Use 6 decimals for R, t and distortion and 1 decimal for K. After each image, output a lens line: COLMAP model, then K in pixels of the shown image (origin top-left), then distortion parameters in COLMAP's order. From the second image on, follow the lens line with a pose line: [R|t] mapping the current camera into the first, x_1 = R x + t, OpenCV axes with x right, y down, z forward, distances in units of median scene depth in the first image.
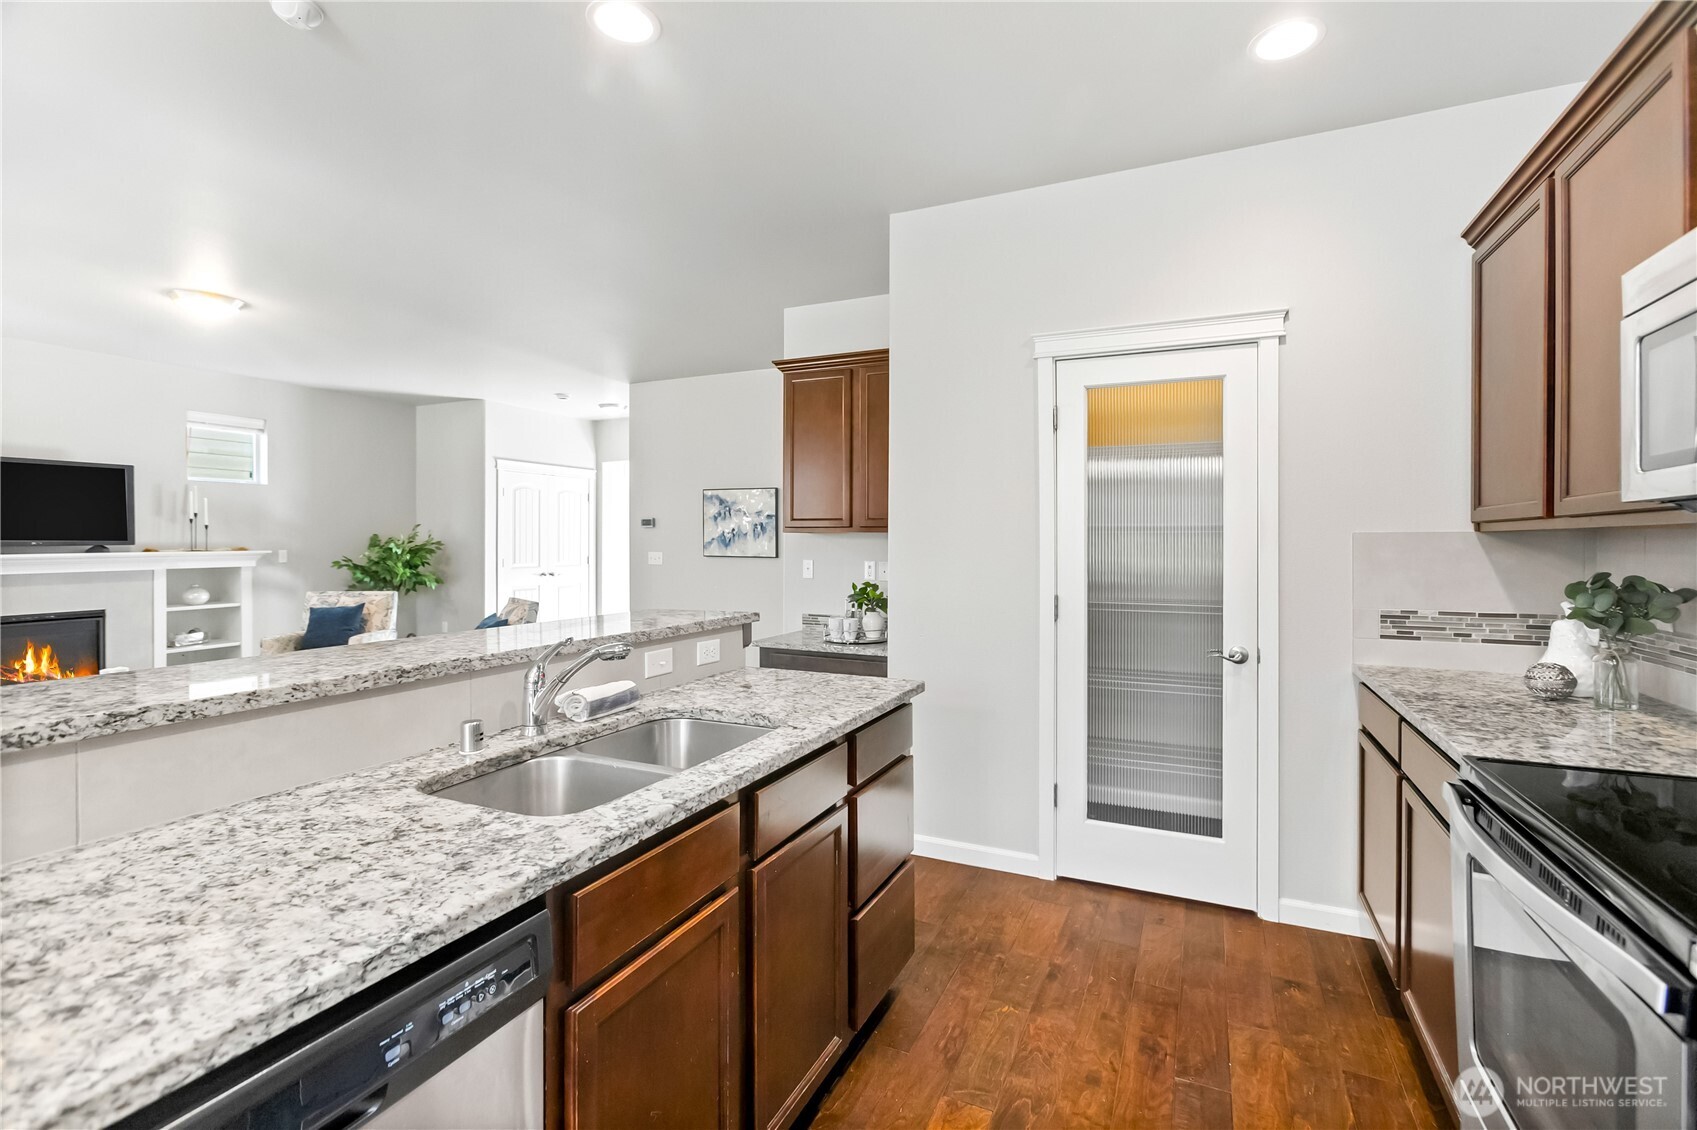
lens RADIAL K [[772.1, 0, 865.6], [0, 772.1, 556.0], [0, 0, 1]] dist [-0.003410, 0.003886]
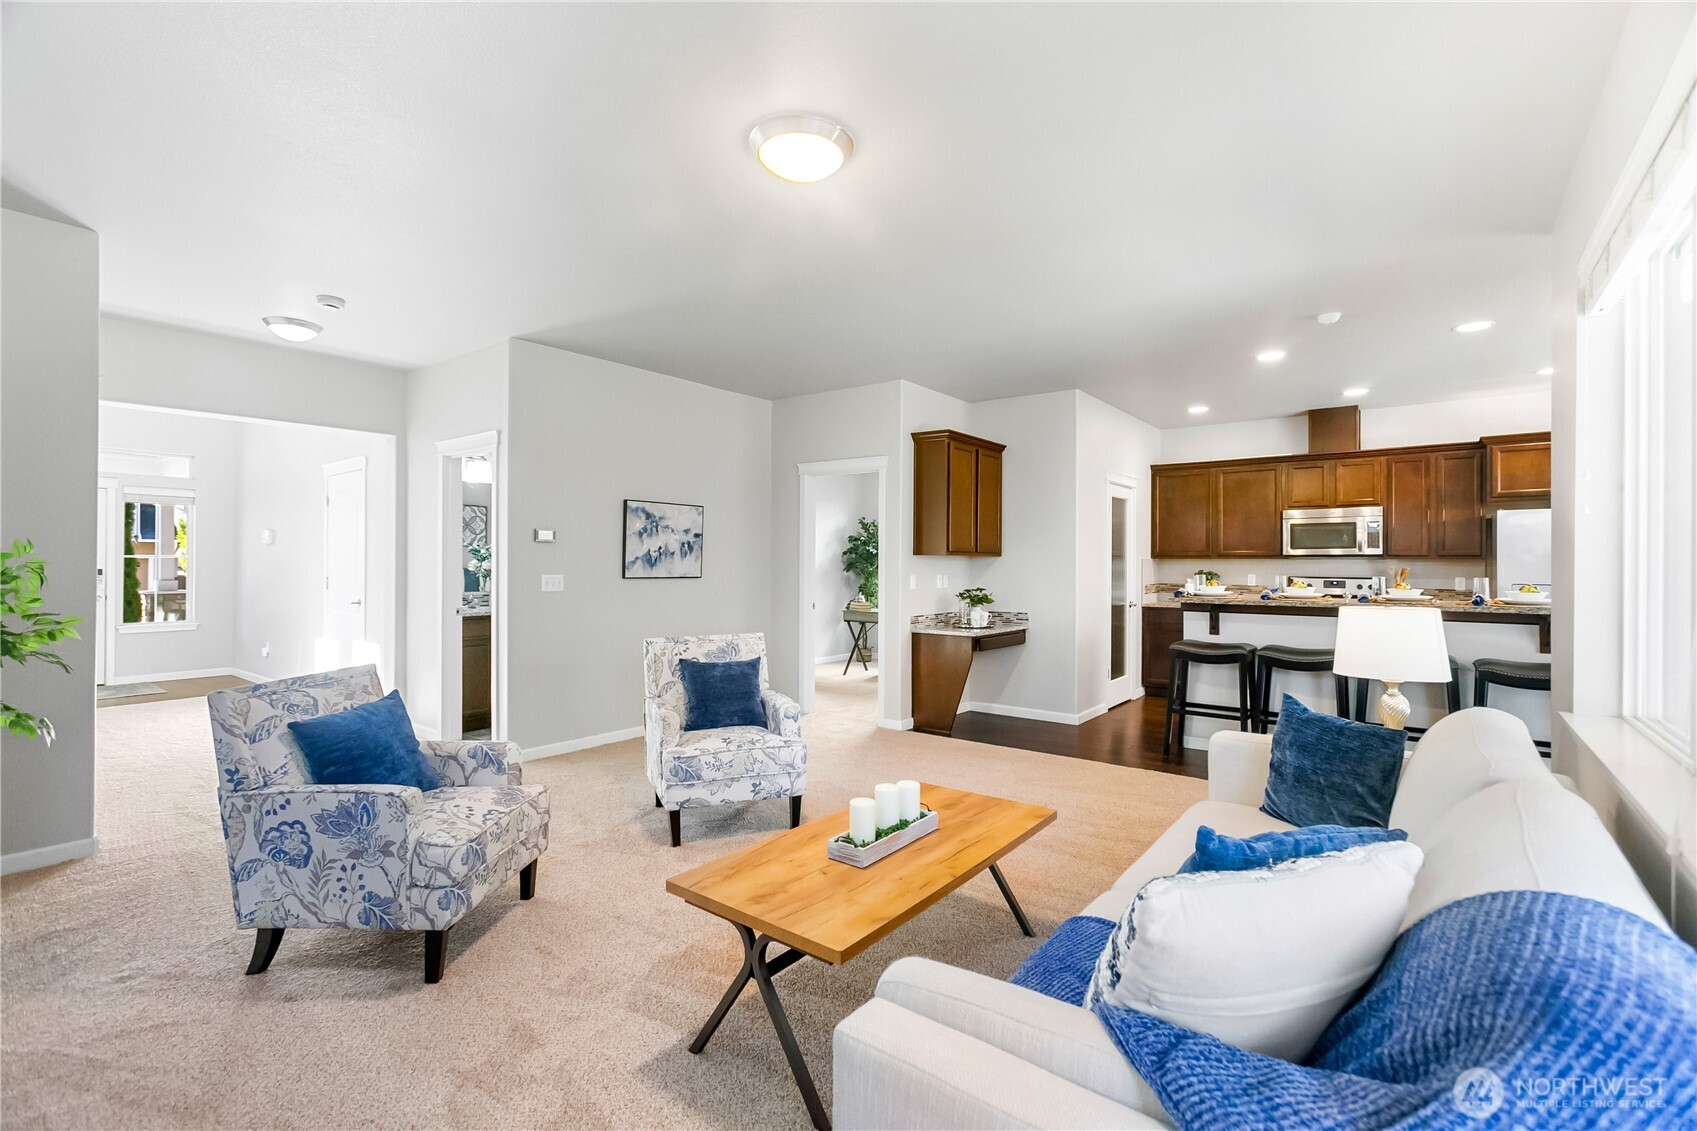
lens RADIAL K [[772.1, 0, 854.3], [0, 772.1, 564.1], [0, 0, 1]] dist [-0.003410, 0.003886]
pose [[0.205591, -0.002273, 0.978635, -1.021293], [0.017907, 0.999839, -0.001440, -0.009924], [-0.978474, 0.017821, 0.205599, 0.605500]]
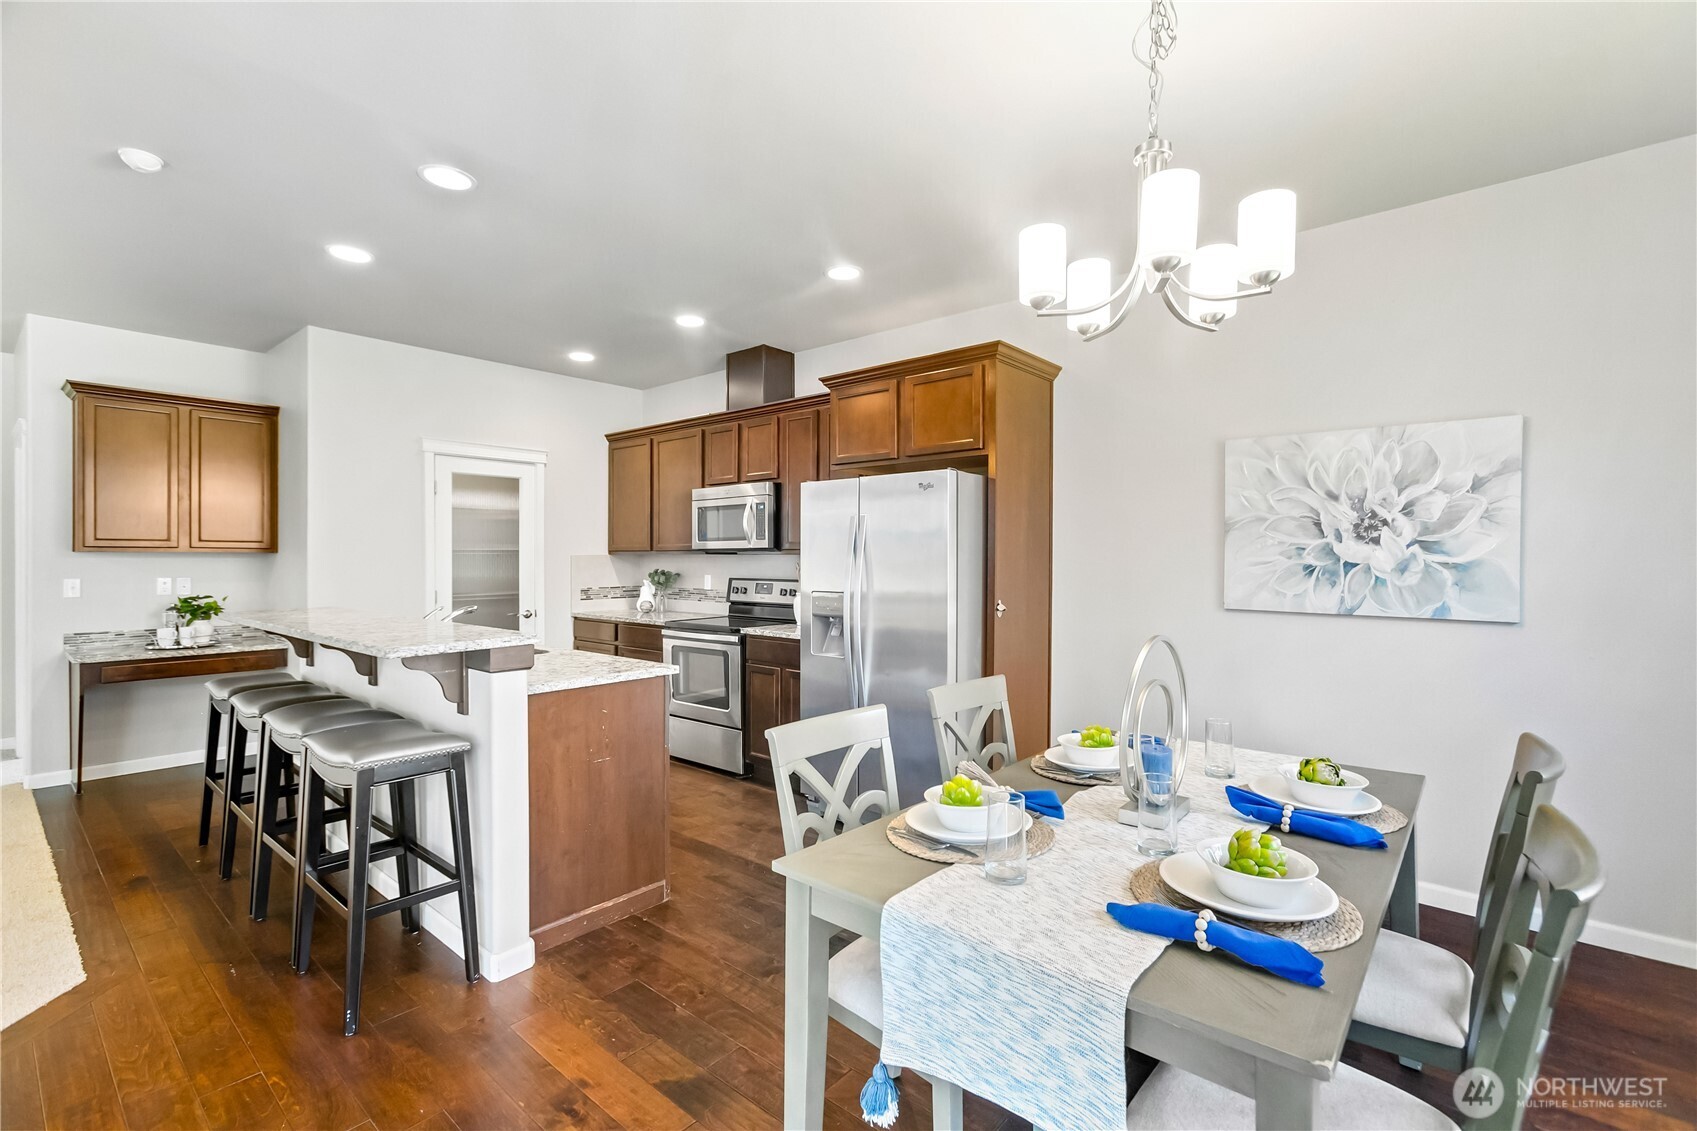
lens RADIAL K [[772.1, 0, 842.7], [0, 772.1, 560.4], [0, 0, 1]] dist [-0.003410, 0.003886]
pose [[0.275468, -0.005827, 0.961293, -0.554069], [0.021513, 0.999769, -0.000105, 0.001757], [-0.961070, 0.020710, 0.275529, -0.164649]]
